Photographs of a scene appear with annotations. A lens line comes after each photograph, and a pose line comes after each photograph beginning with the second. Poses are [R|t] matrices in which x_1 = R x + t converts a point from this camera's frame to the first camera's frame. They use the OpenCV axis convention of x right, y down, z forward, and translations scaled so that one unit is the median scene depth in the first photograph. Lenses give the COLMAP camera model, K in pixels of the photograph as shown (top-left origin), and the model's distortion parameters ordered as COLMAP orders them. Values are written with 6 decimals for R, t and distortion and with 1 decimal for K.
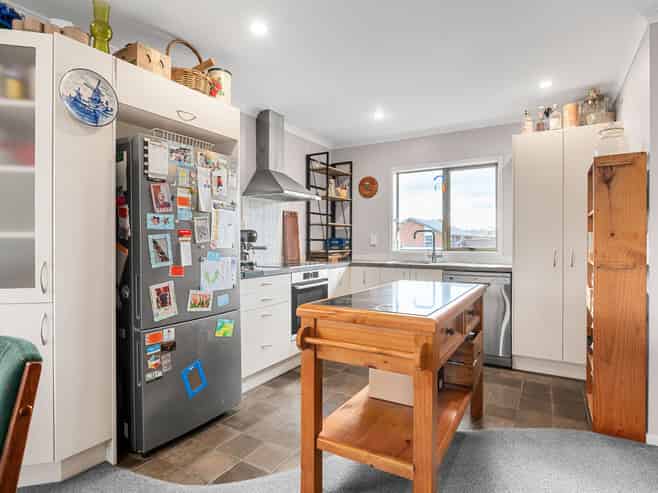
lens RADIAL K [[372.5, 0, 329.0], [0, 372.5, 246.5], [0, 0, 1]] dist [-0.001062, -0.000352]
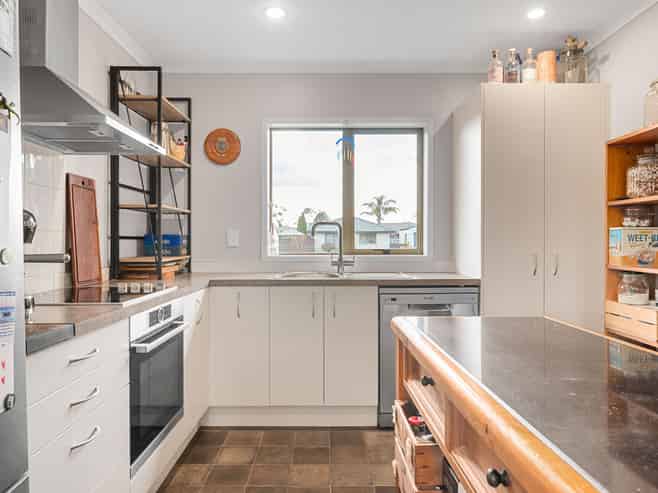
lens RADIAL K [[455.4, 0, 329.0], [0, 455.4, 246.5], [0, 0, 1]] dist [-0.005942, -0.004788]
pose [[0.851216, -0.007603, 0.524761, -0.131224], [0.008952, 0.999960, -0.000033, -0.003255], [-0.524739, 0.004725, 0.851250, 0.330084]]
